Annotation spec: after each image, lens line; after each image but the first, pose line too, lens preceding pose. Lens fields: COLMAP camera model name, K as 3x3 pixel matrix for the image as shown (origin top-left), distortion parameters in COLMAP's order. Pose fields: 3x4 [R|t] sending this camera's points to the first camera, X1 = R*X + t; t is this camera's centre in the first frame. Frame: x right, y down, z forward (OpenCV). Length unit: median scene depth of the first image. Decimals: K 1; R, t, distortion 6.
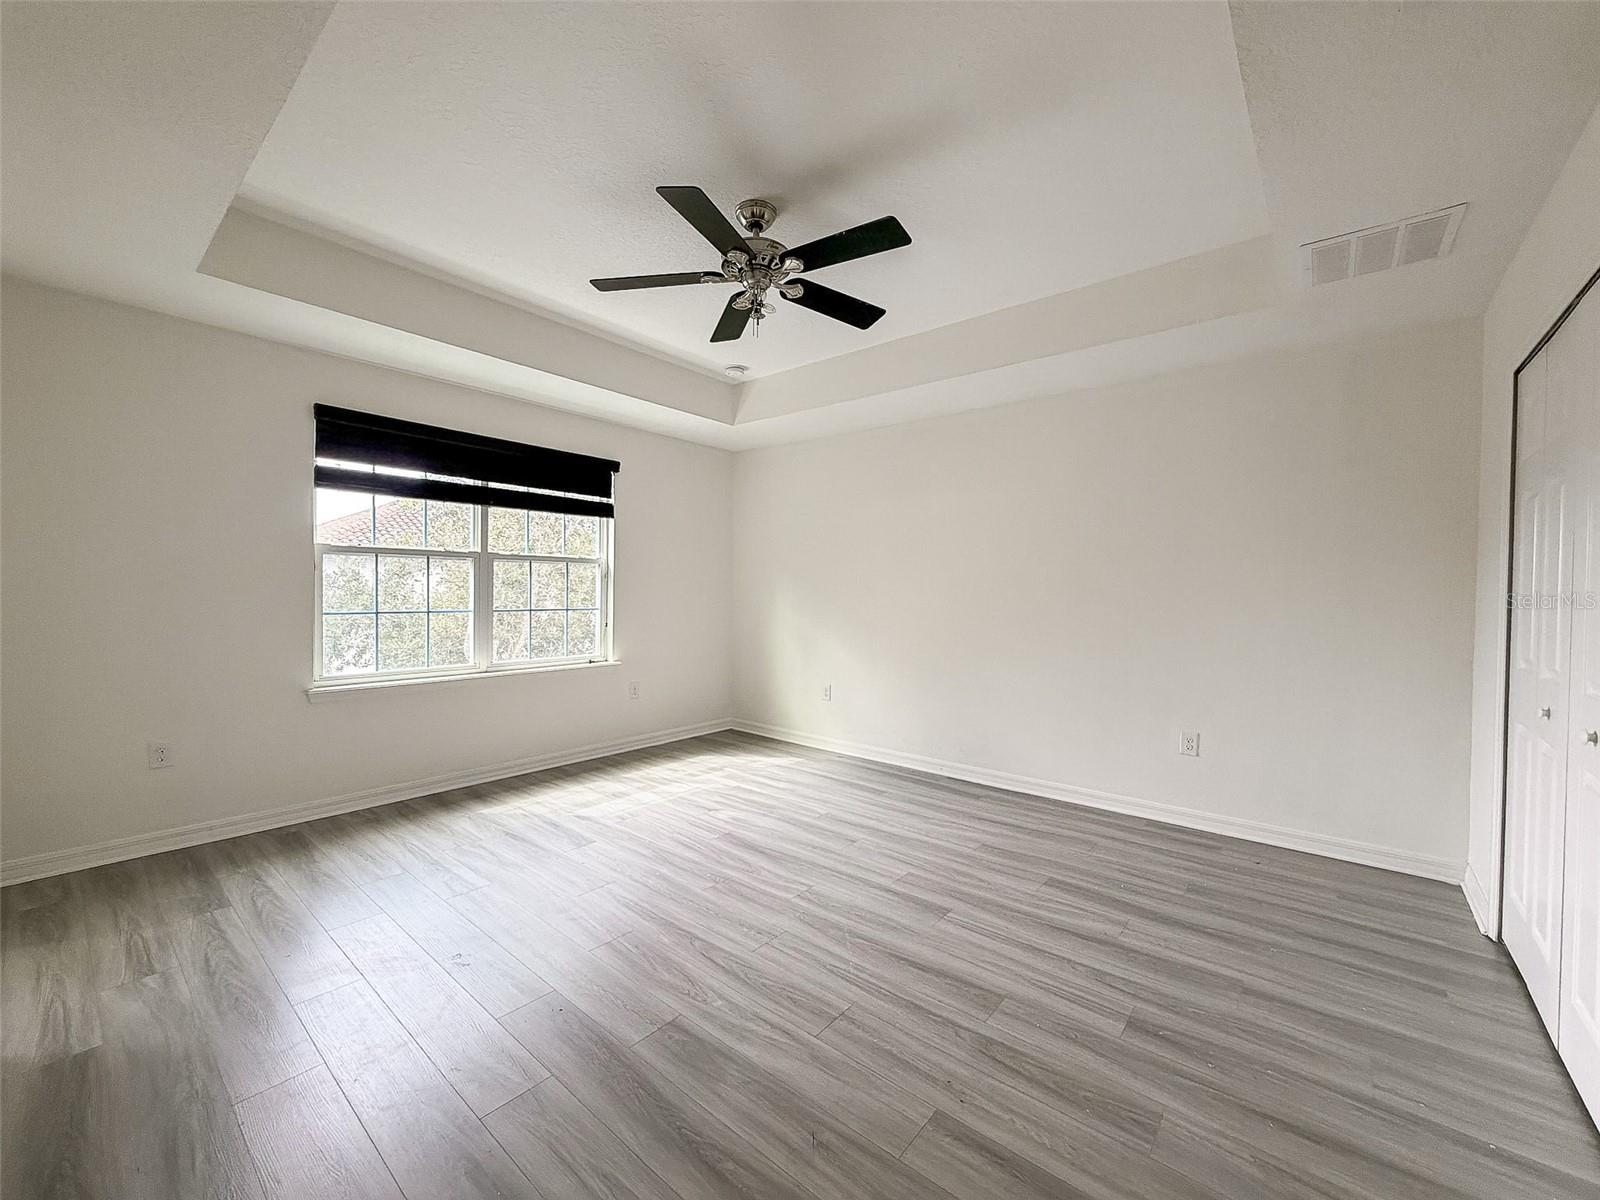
lens RADIAL K [[638.7, 0, 797.7], [0, 638.7, 600.3], [0, 0, 1]] dist [-0.000432, -0.000080]
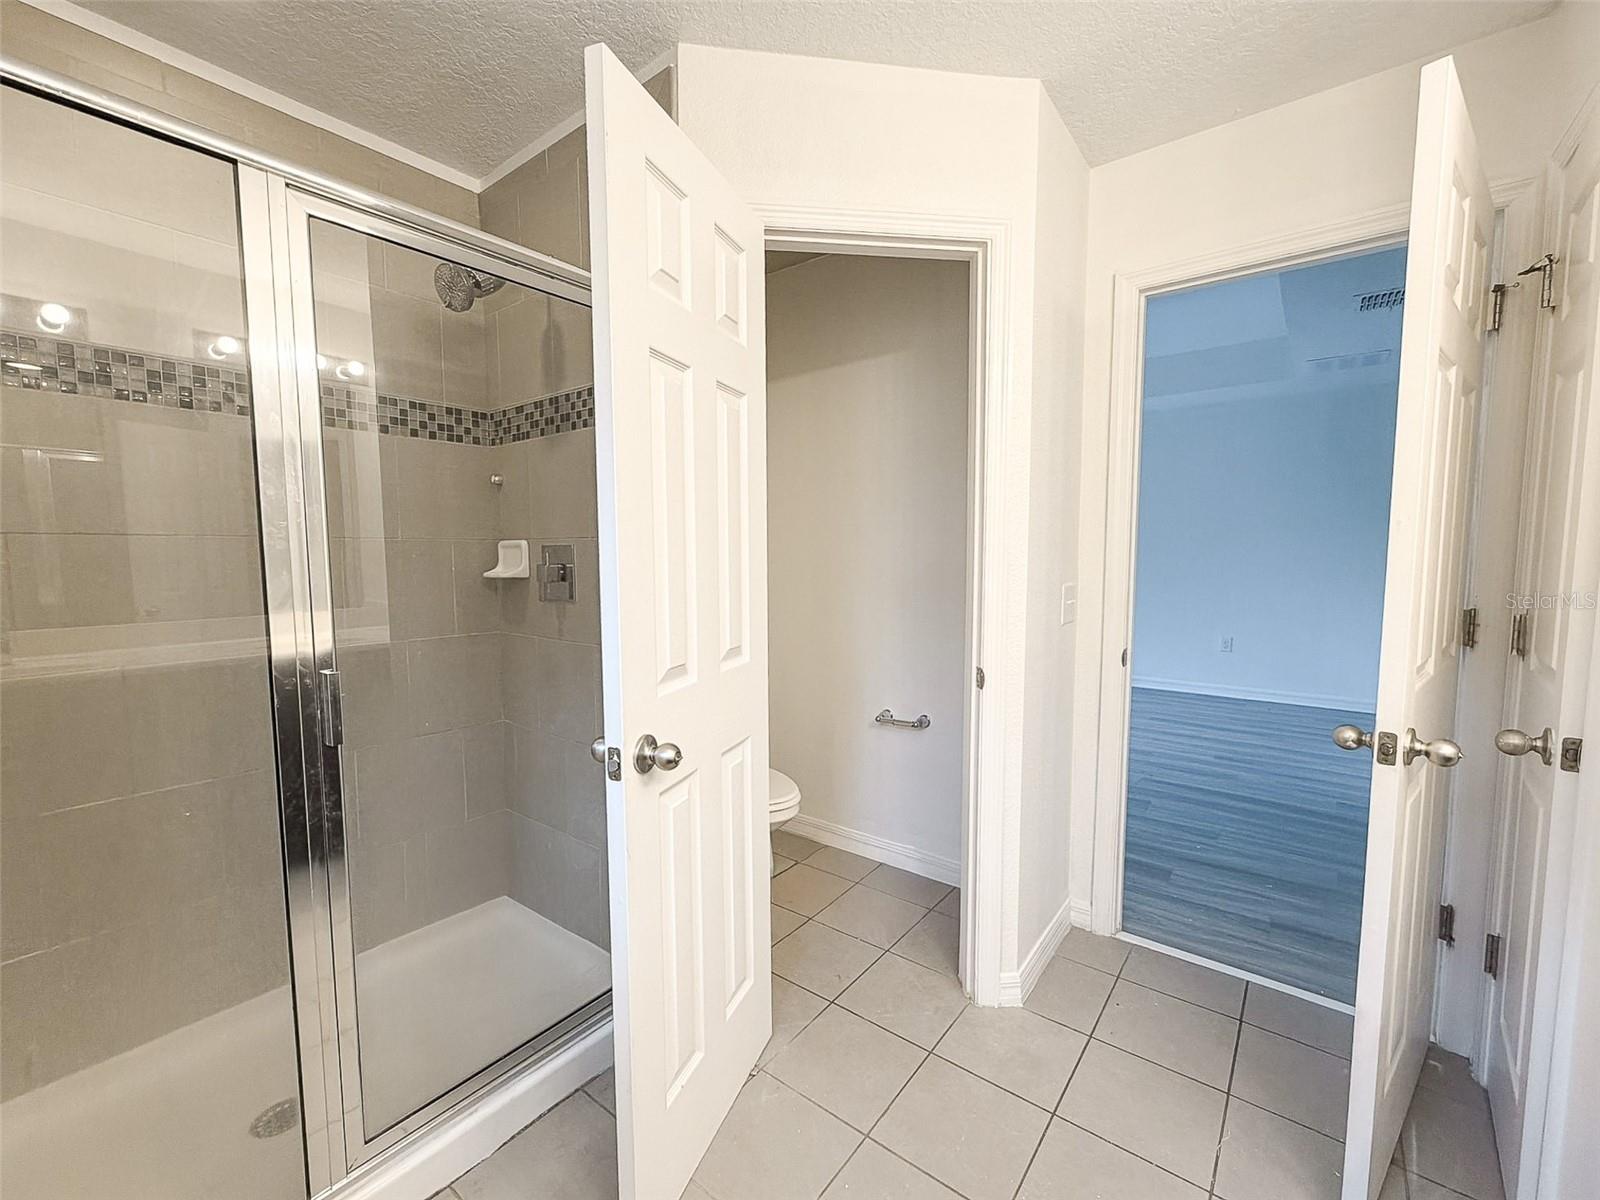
lens RADIAL K [[651.0, 0, 836.7], [0, 651.0, 602.9], [0, 0, 1]] dist [-0.000014, -0.000006]
pose [[0.997425, -0.014671, 0.070194, -0.494113], [0.009714, 0.997469, 0.070438, -0.003284], [-0.071050, -0.069575, 0.995043, -0.569609]]
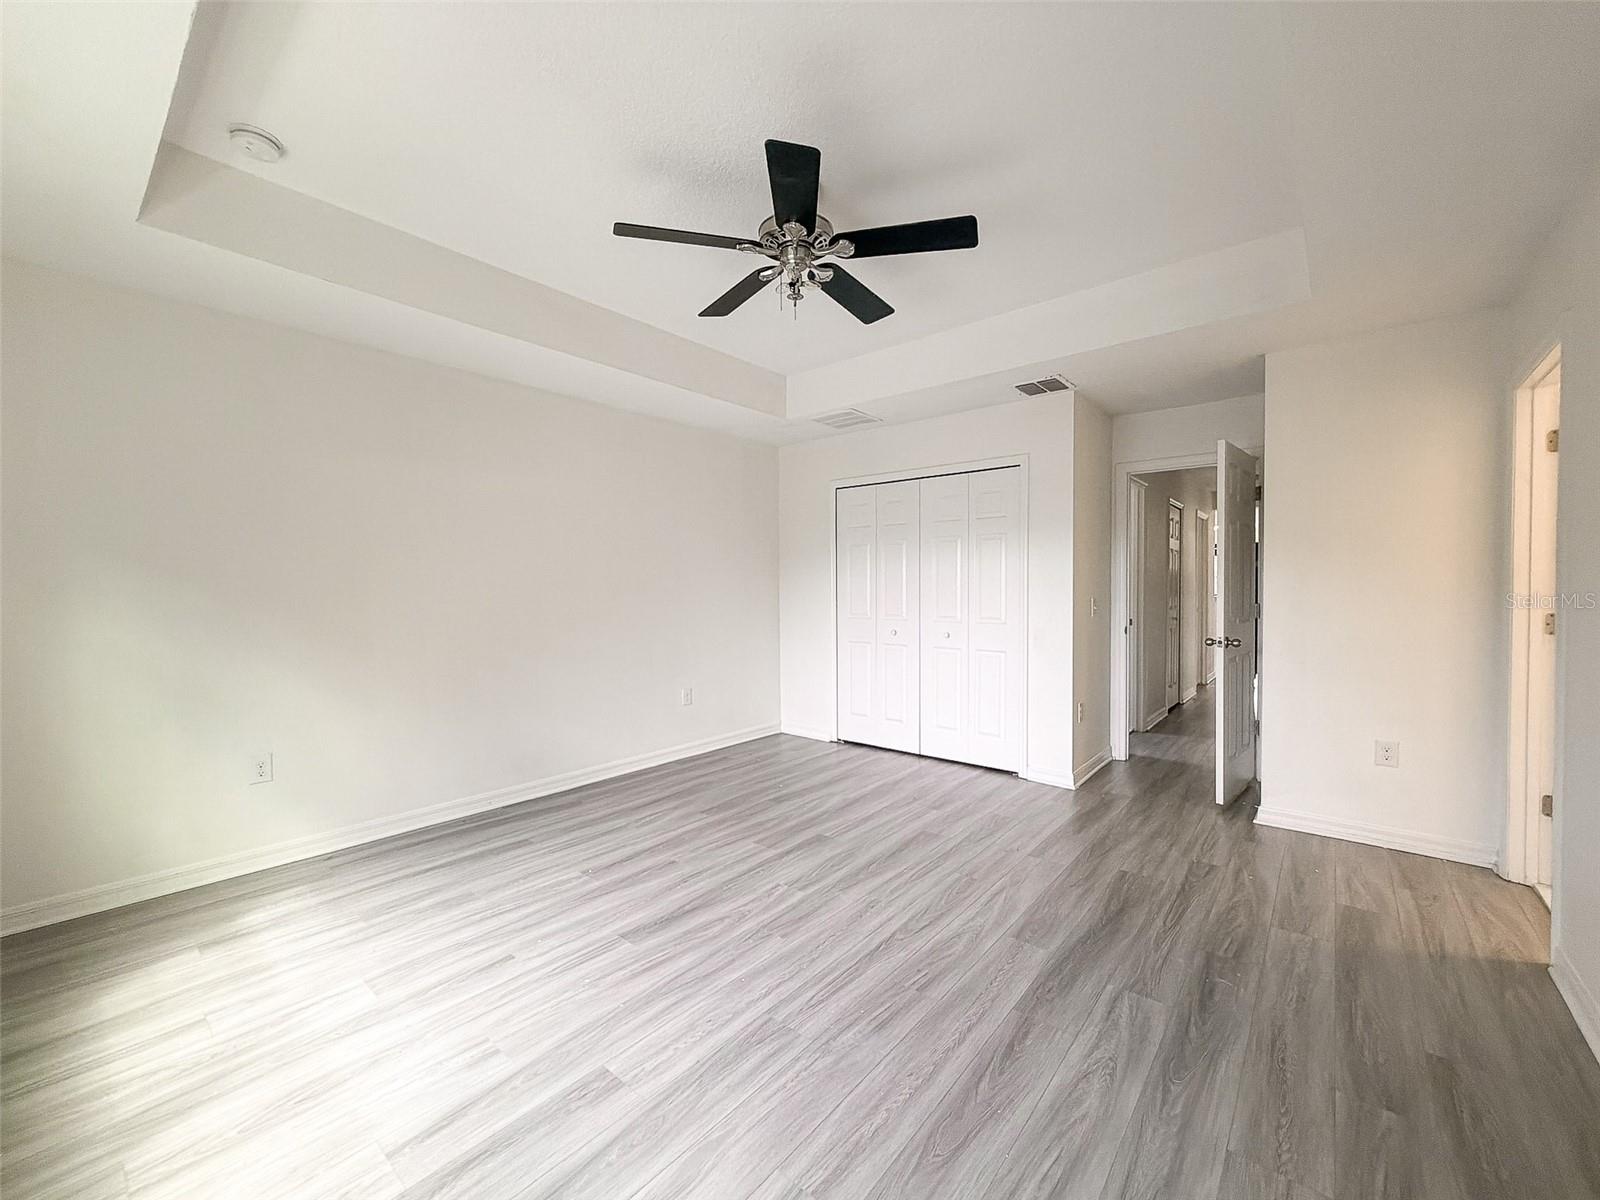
lens RADIAL K [[638.7, 0, 797.7], [0, 638.7, 600.3], [0, 0, 1]] dist [-0.000432, -0.000080]
pose [[0.002551, -0.031515, 0.999500, -0.794148], [0.019552, 0.999314, 0.031459, -0.023198], [-0.999806, 0.019462, 0.003165, 0.787662]]
